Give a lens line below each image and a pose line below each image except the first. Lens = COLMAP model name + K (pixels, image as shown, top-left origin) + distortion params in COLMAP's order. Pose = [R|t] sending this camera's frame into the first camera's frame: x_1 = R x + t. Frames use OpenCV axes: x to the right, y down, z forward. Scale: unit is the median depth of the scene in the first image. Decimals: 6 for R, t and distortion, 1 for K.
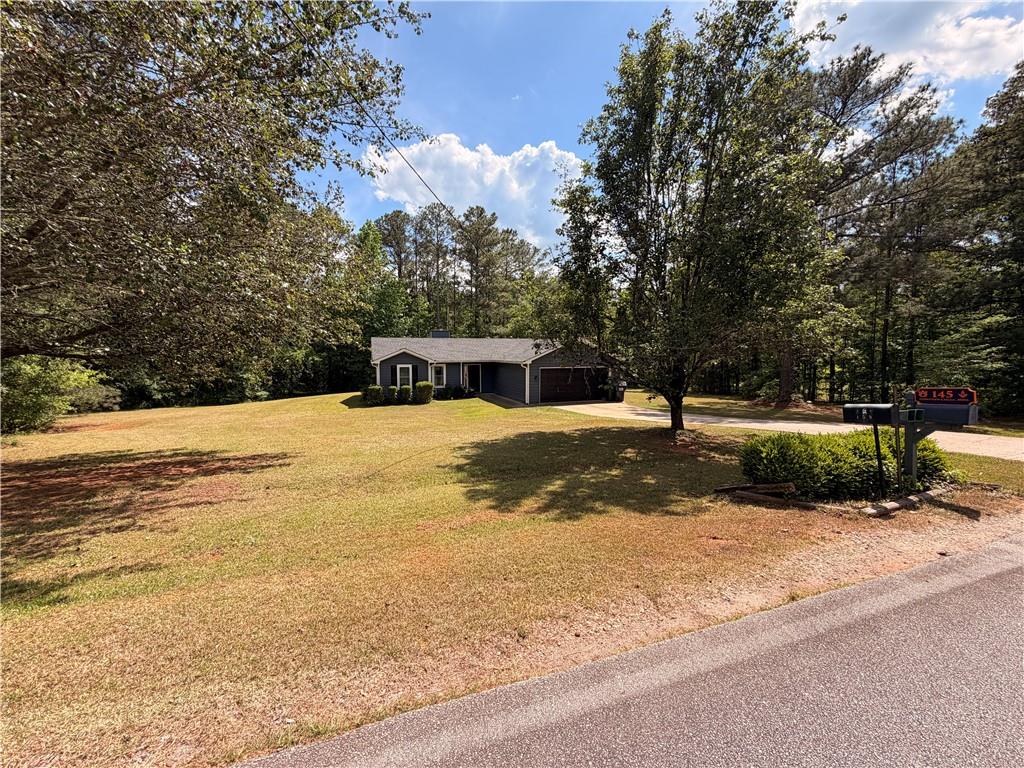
lens RADIAL K [[406.7, 0, 508.0], [0, 406.7, 387.5], [0, 0, 1]] dist [-0.001411, -0.000279]
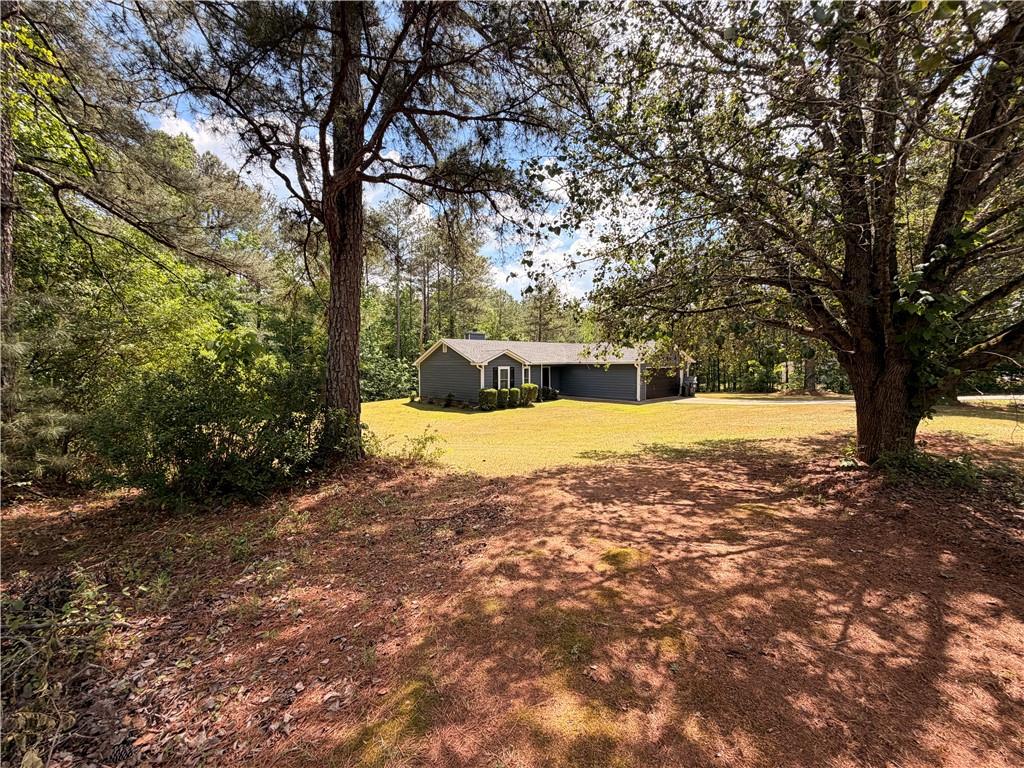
lens RADIAL K [[406.7, 0, 507.1], [0, 406.7, 391.0], [0, 0, 1]] dist [-0.001411, -0.000279]
pose [[0.931094, -0.025404, 0.363894, -0.557784], [0.034462, 0.999236, -0.018418, 0.018035], [-0.363148, 0.029690, 0.931258, 0.103811]]
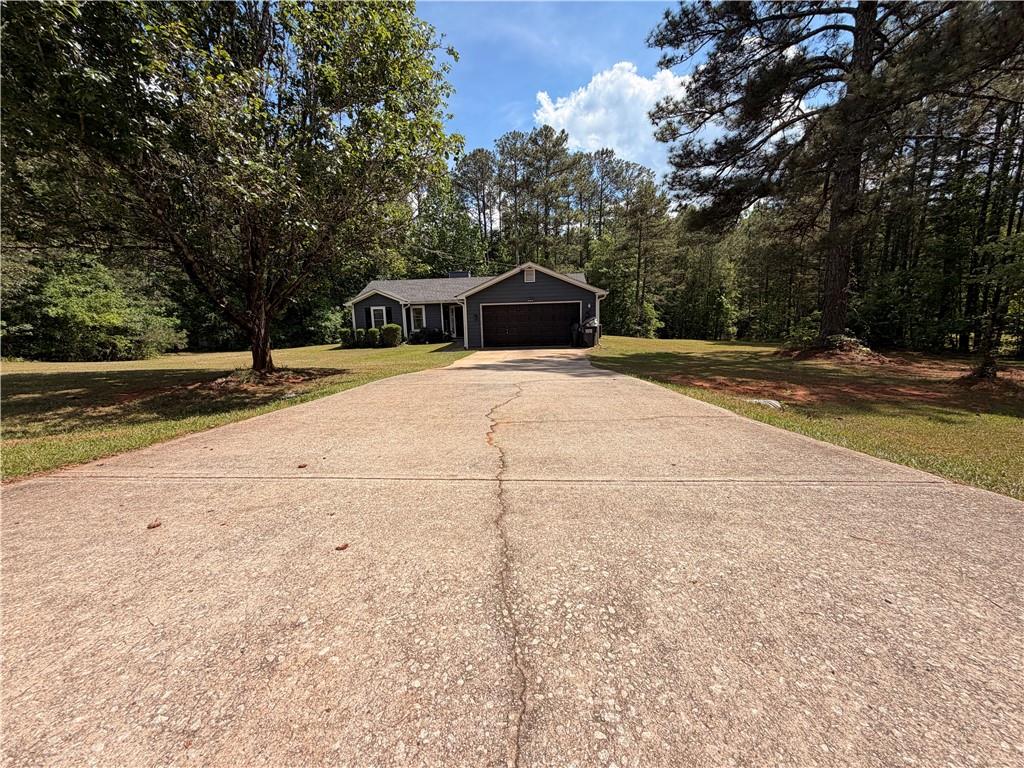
lens RADIAL K [[406.7, 0, 504.7], [0, 406.7, 391.2], [0, 0, 1]] dist [-0.001411, -0.000279]
pose [[0.913563, 0.057745, -0.402578, 0.391893], [-0.010440, 0.992872, 0.118725, 0.023849], [0.406564, -0.104260, 0.907654, 0.212041]]
